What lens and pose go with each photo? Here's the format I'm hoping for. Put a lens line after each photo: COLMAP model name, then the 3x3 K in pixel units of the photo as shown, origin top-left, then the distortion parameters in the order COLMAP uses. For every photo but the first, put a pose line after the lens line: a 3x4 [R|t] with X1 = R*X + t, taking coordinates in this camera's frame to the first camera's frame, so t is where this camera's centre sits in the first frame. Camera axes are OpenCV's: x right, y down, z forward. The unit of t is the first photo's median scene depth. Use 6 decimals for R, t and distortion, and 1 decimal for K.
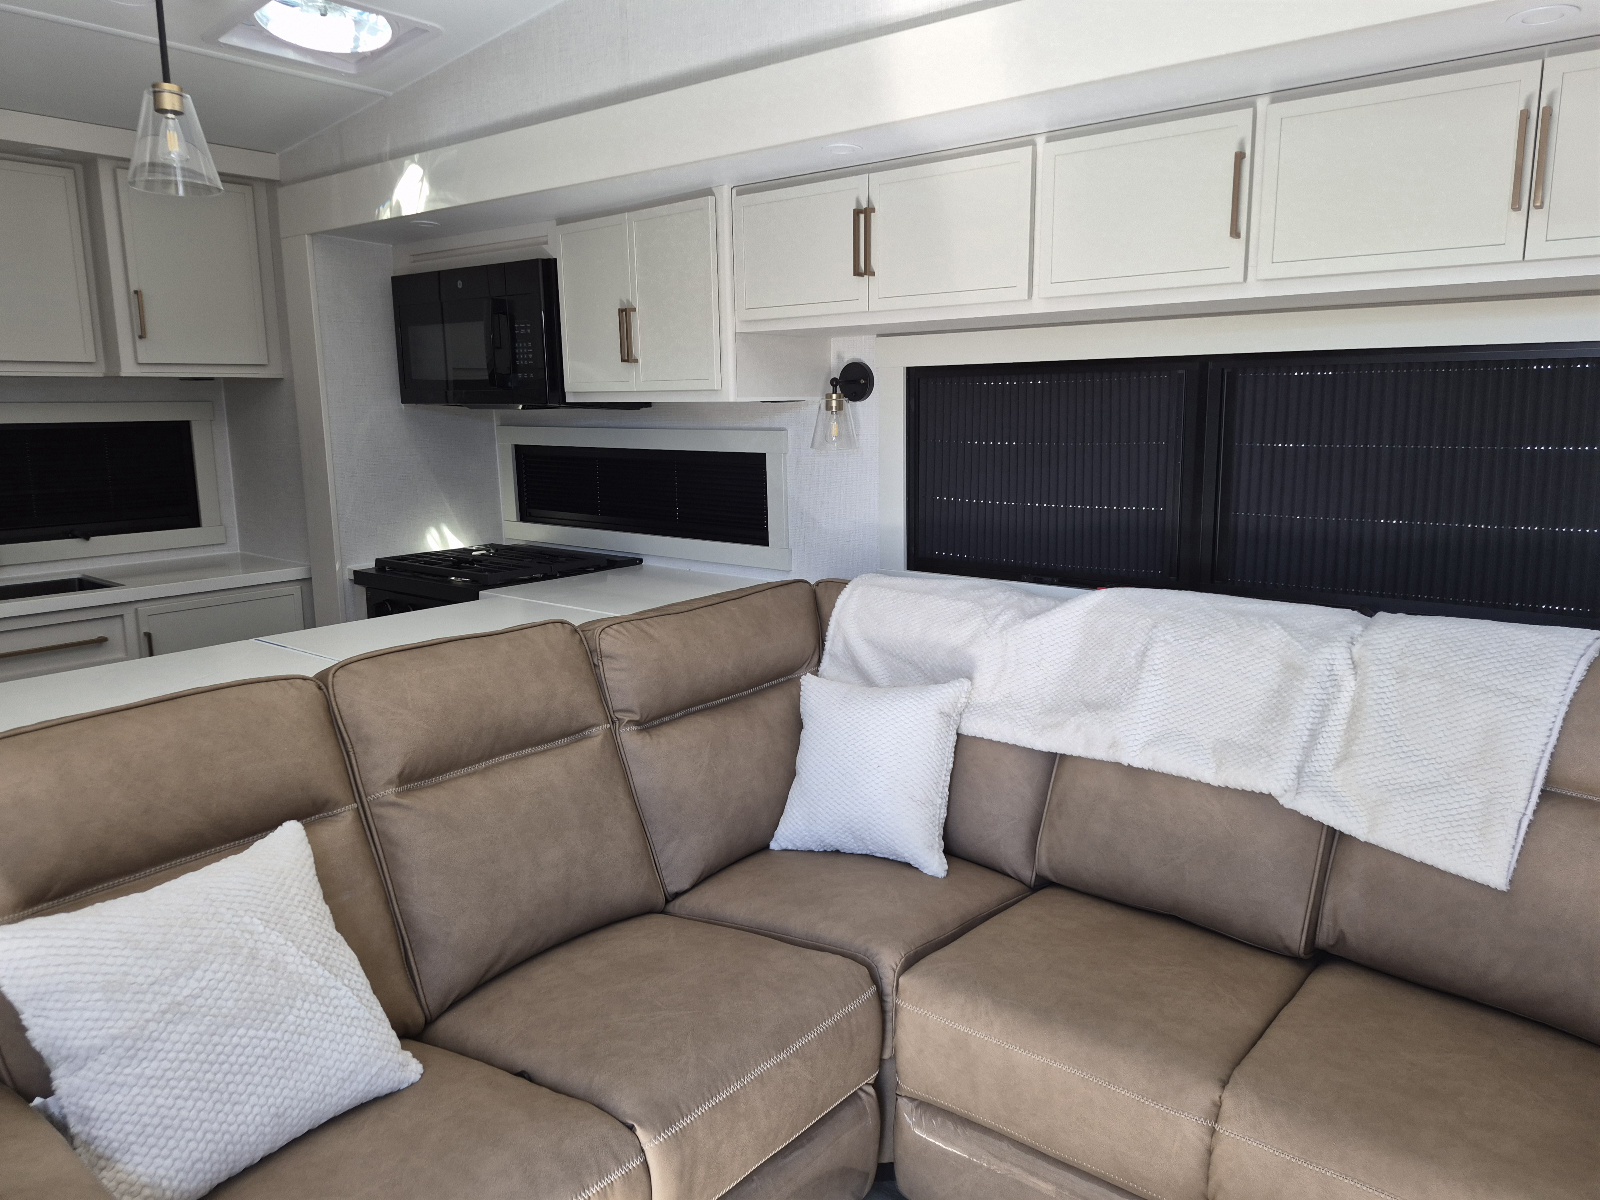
lens RADIAL K [[1141.6, 0, 800.0], [0, 1141.6, 600.0], [0, 0, 1]] dist [0.162021, -0.104001]
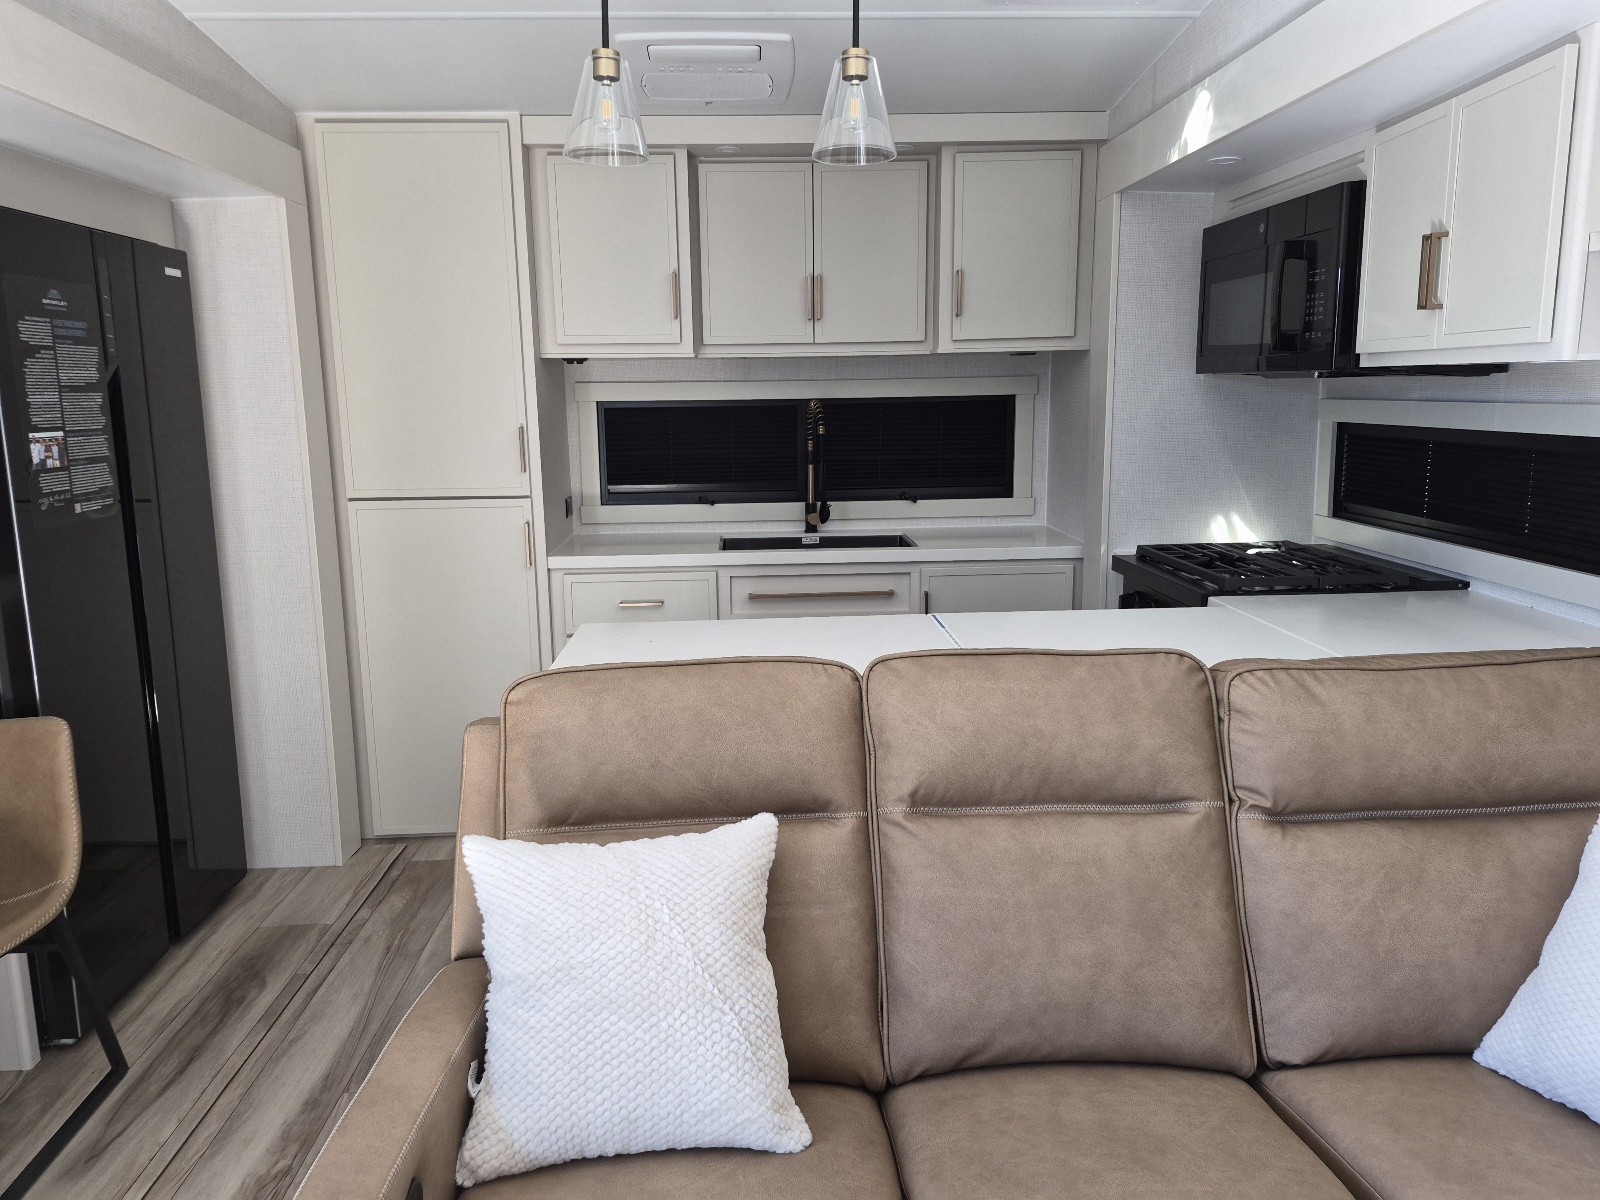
lens RADIAL K [[1134.1, 0, 799.1], [0, 1134.1, 594.3], [0, 0, 1]] dist [0.126008, -0.152918]
pose [[0.672237, 0.140941, -0.726797, 0.170511], [-0.128157, 0.989044, 0.073260, -0.043238], [0.729159, 0.043896, 0.682935, 0.291064]]
